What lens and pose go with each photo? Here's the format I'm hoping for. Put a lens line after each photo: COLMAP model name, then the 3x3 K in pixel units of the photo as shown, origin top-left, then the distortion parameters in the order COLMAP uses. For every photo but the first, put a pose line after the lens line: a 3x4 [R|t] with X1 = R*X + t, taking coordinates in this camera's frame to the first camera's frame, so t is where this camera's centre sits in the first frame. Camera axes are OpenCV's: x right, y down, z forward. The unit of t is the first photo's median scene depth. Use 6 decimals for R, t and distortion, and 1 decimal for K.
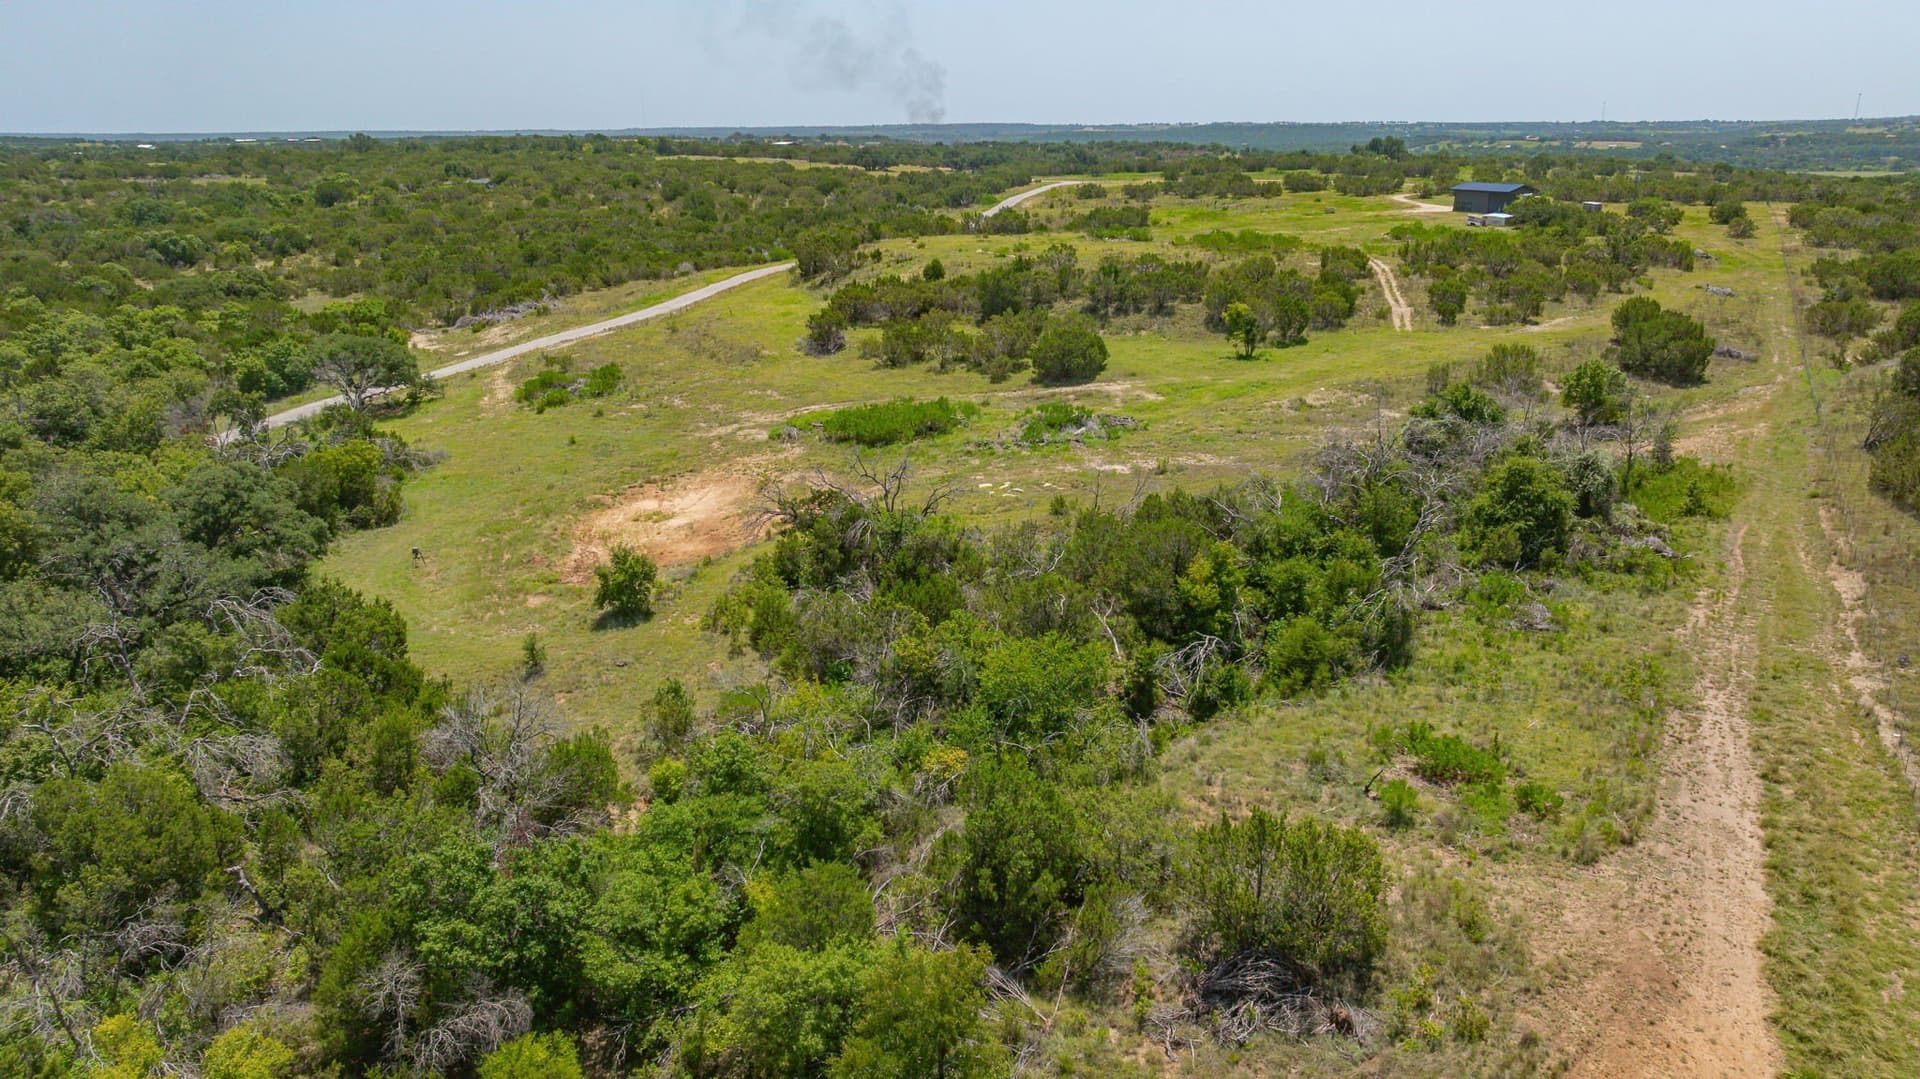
lens RADIAL K [[1340.5, 0, 954.8], [0, 1340.5, 542.2], [0, 0, 1]] dist [-0.024259, -0.001322]
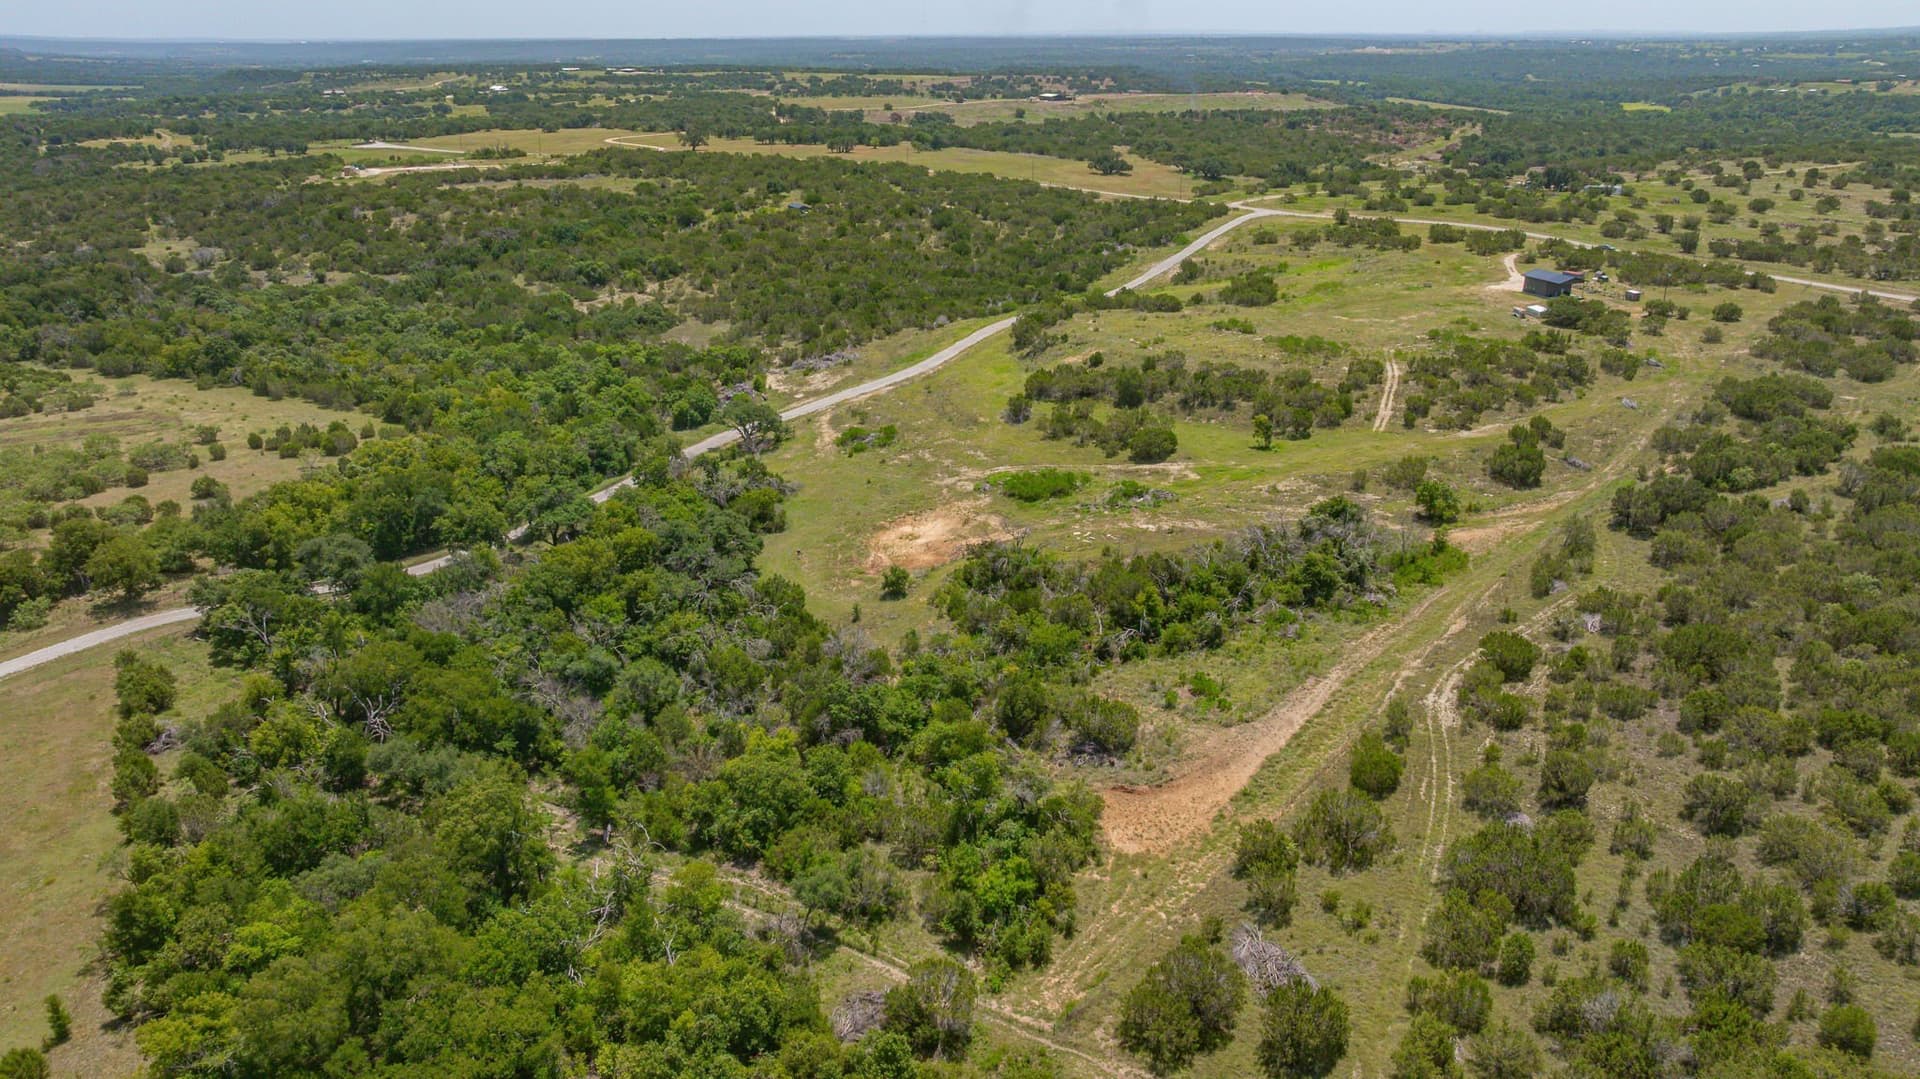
lens RADIAL K [[1340.5, 0, 954.8], [0, 1340.5, 542.2], [0, 0, 1]] dist [-0.024259, -0.001322]
pose [[0.980582, 0.071638, -0.182558, 0.199145], [-0.059071, 0.995553, 0.073377, -0.157482], [0.187002, -0.061168, 0.980453, -0.913408]]
